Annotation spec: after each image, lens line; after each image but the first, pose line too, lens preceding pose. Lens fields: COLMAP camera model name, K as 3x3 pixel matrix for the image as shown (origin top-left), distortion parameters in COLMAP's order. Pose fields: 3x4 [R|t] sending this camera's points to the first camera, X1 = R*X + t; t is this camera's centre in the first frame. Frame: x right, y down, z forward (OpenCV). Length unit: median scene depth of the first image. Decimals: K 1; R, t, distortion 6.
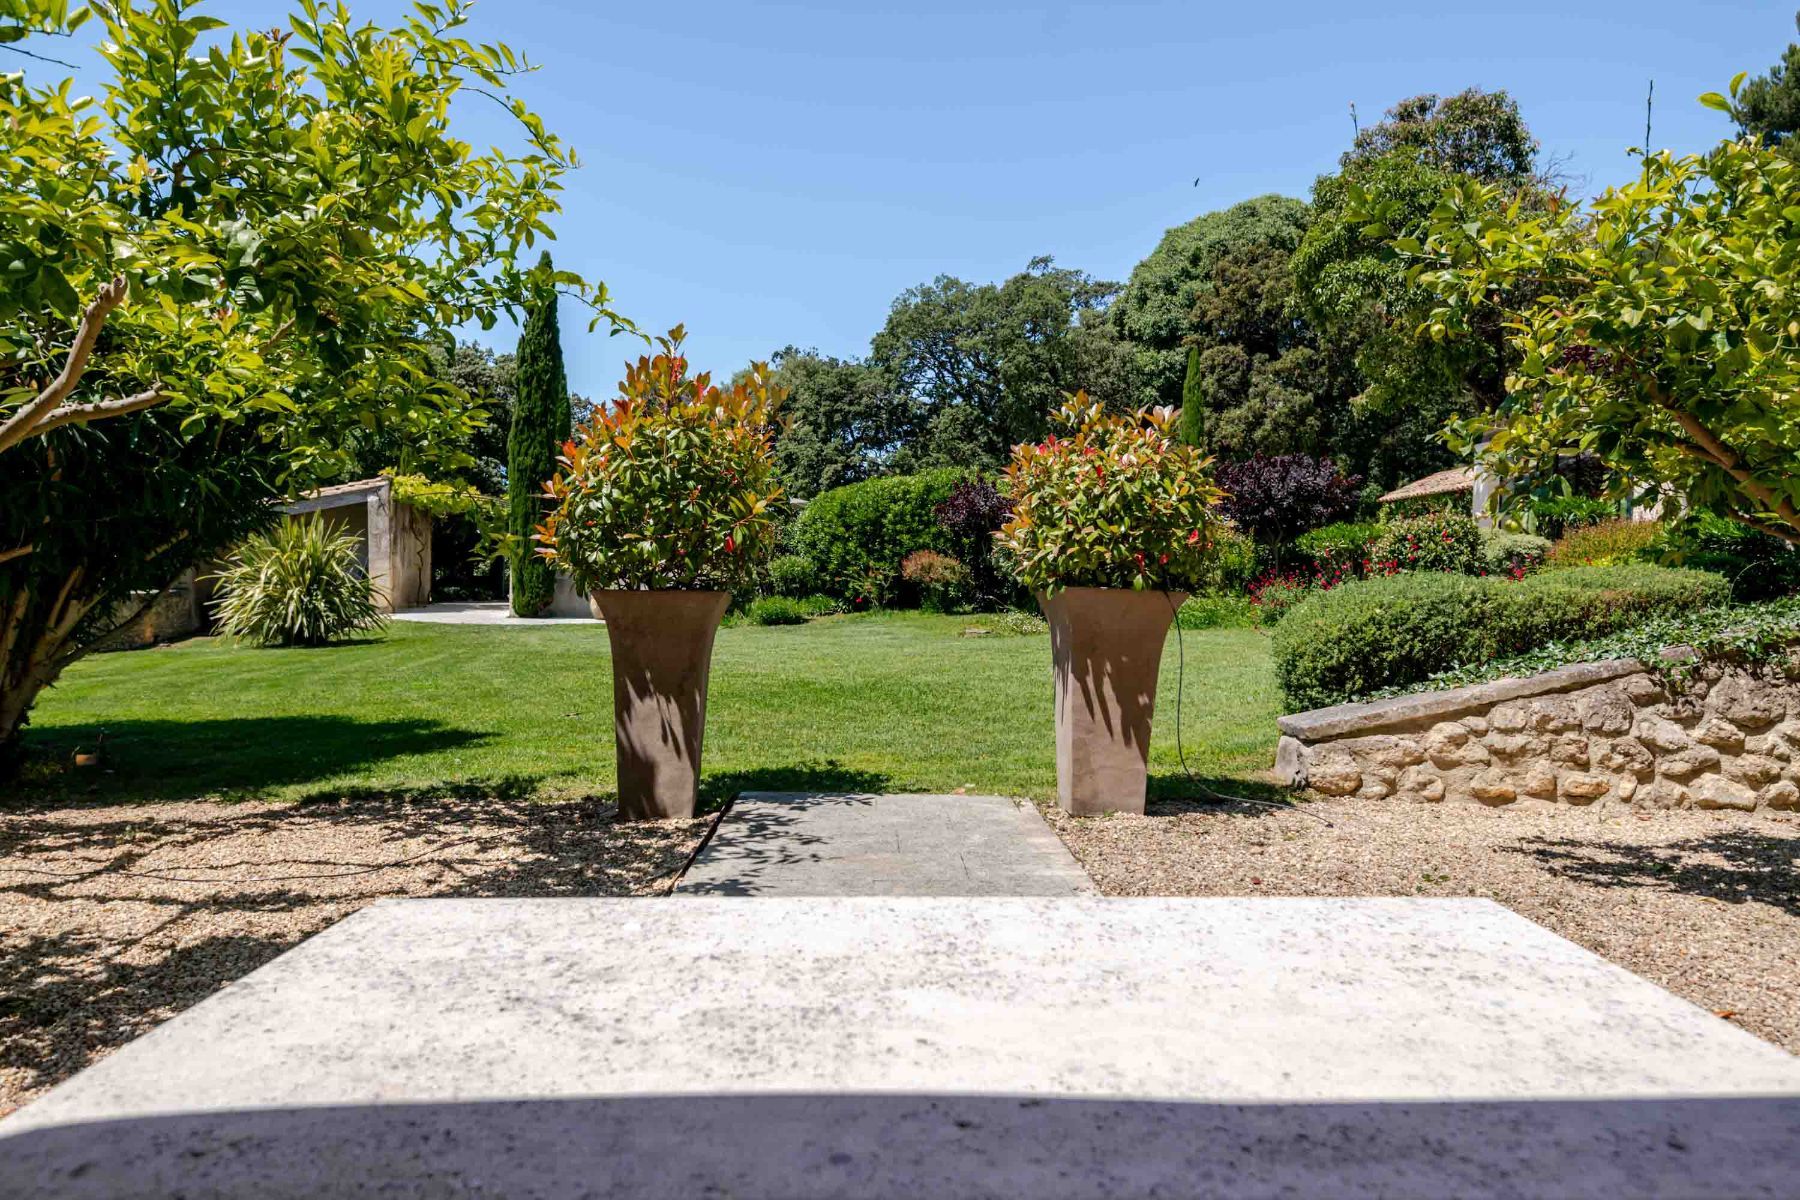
lens RADIAL K [[1171.7, 0, 896.7], [0, 1171.7, 597.2], [0, 0, 1]] dist [0.002697, -0.000149]
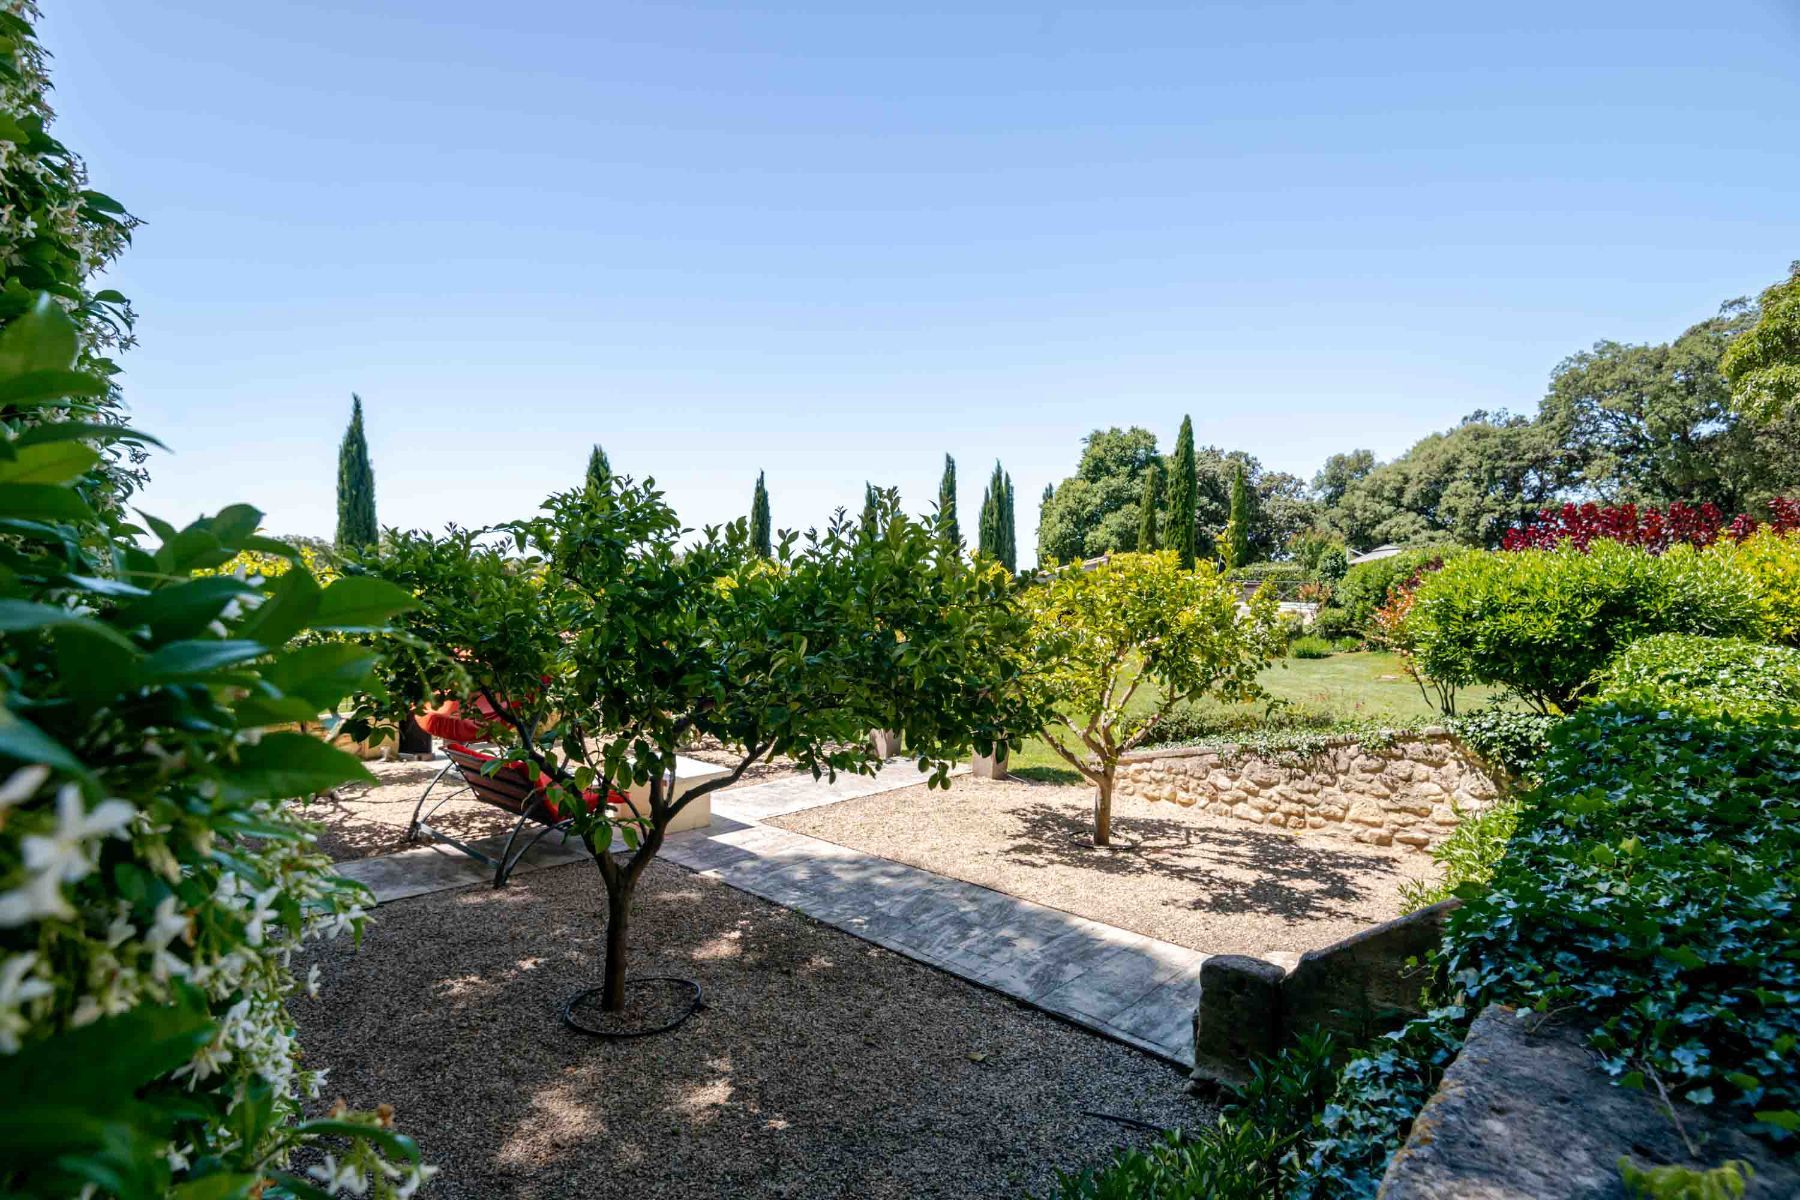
lens RADIAL K [[889.9, 0, 898.1], [0, 889.9, 596.3], [0, 0, 1]] dist [0.000347, 0.000032]
pose [[0.695173, 0.005656, -0.718820, 1.446213], [-0.002296, 0.999981, 0.005648, -0.248600], [0.718839, -0.002276, 0.695173, -0.636554]]
